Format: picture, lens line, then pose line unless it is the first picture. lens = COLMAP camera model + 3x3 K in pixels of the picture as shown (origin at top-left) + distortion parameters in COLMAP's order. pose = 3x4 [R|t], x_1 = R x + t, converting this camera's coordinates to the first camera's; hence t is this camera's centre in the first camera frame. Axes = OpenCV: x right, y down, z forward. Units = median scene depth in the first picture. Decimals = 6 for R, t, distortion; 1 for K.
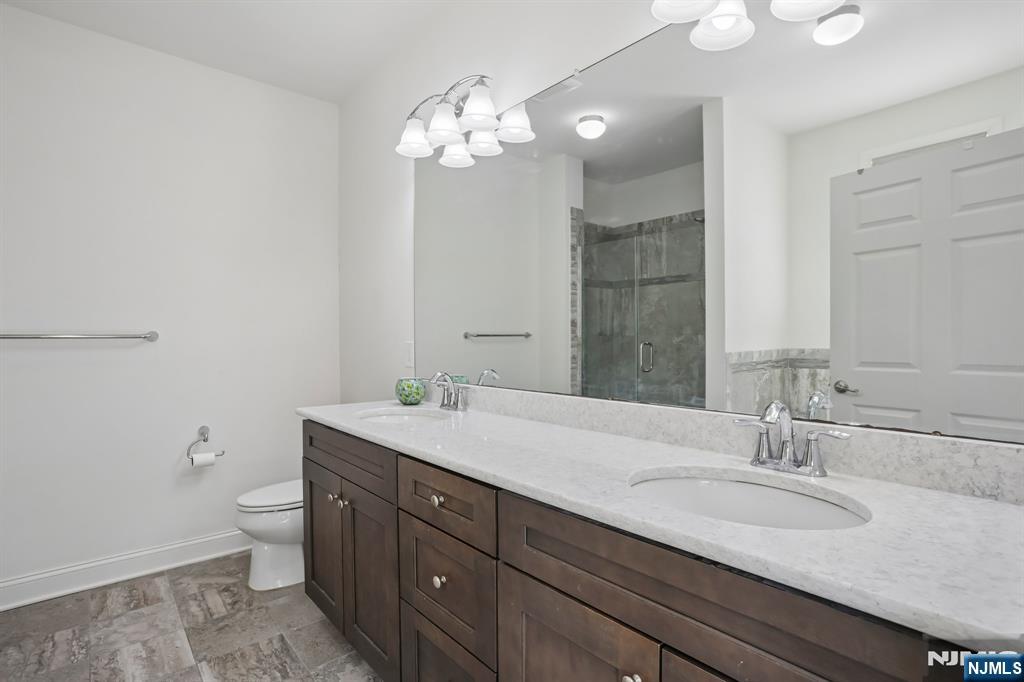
lens RADIAL K [[510.1, 0, 515.8], [0, 510.1, 338.6], [0, 0, 1]] dist [-0.028270, 0.009967]
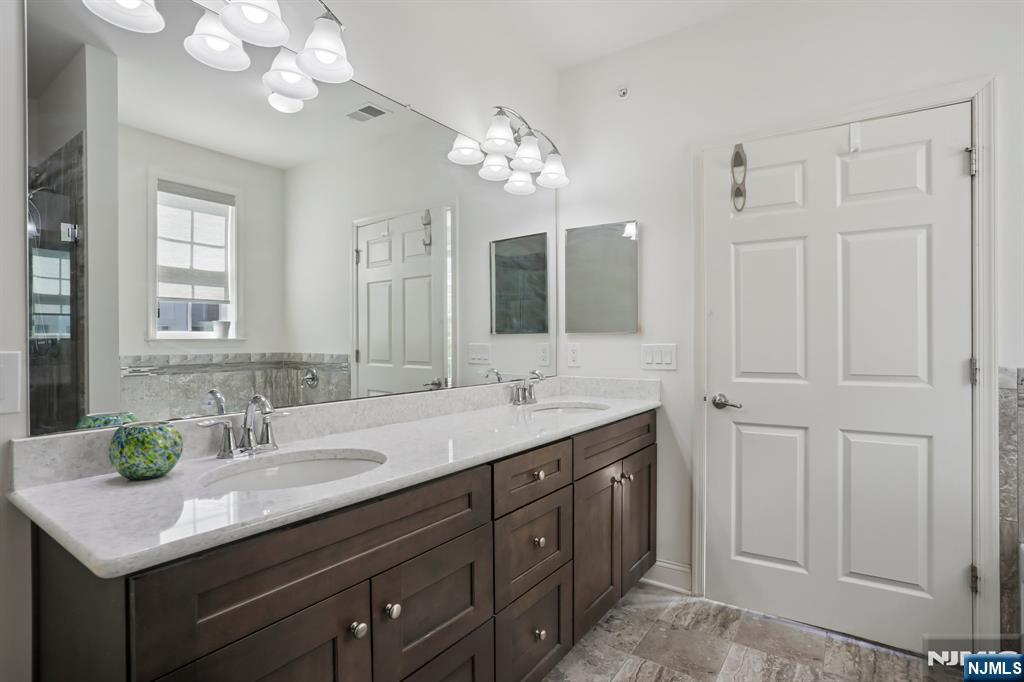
lens RADIAL K [[510.1, 0, 509.0], [0, 510.1, 347.1], [0, 0, 1]] dist [-0.028270, 0.009967]
pose [[-0.251305, 0.007438, 0.967879, -1.036181], [0.001658, 0.999972, -0.007254, 0.023148], [-0.967907, -0.000219, -0.251310, 1.100158]]
